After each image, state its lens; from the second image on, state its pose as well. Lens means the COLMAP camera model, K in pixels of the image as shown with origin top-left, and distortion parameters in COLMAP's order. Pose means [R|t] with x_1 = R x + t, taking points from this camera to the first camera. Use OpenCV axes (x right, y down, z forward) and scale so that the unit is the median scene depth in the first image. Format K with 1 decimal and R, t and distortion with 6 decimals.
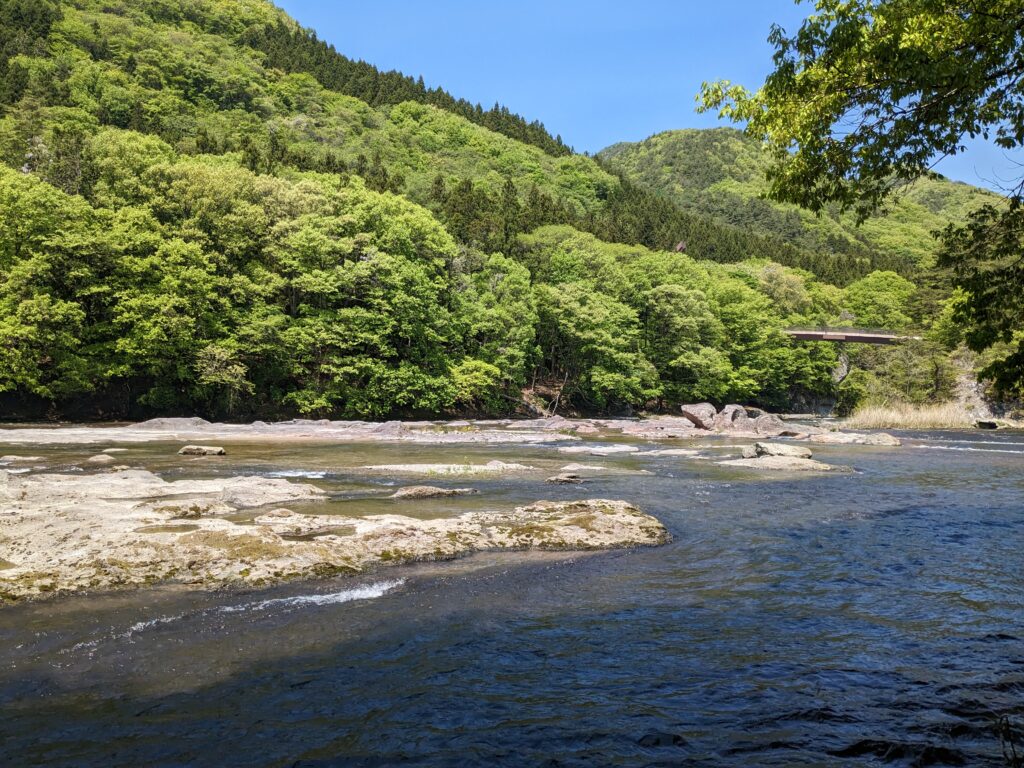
lens RADIAL K [[783.6, 0, 511.1], [0, 783.6, 404.8], [0, 0, 1]] dist [0.027344, -0.012450]
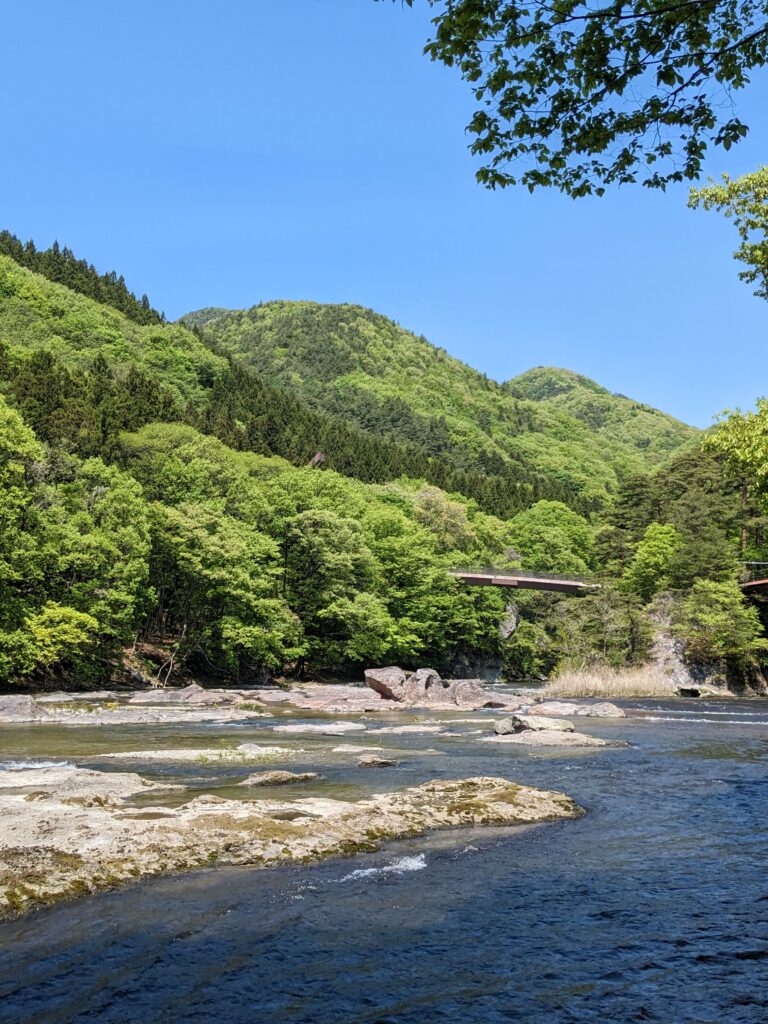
lens RADIAL K [[1126.9, 0, 385.2], [0, 1126.9, 531.8], [0, 0, 1]] dist [0.097031, -0.141525]
pose [[0.947543, 0.035010, 0.317706, -0.085645], [0.002913, 0.992996, -0.118113, -0.002097], [-0.319616, 0.112842, 0.940804, -0.052884]]
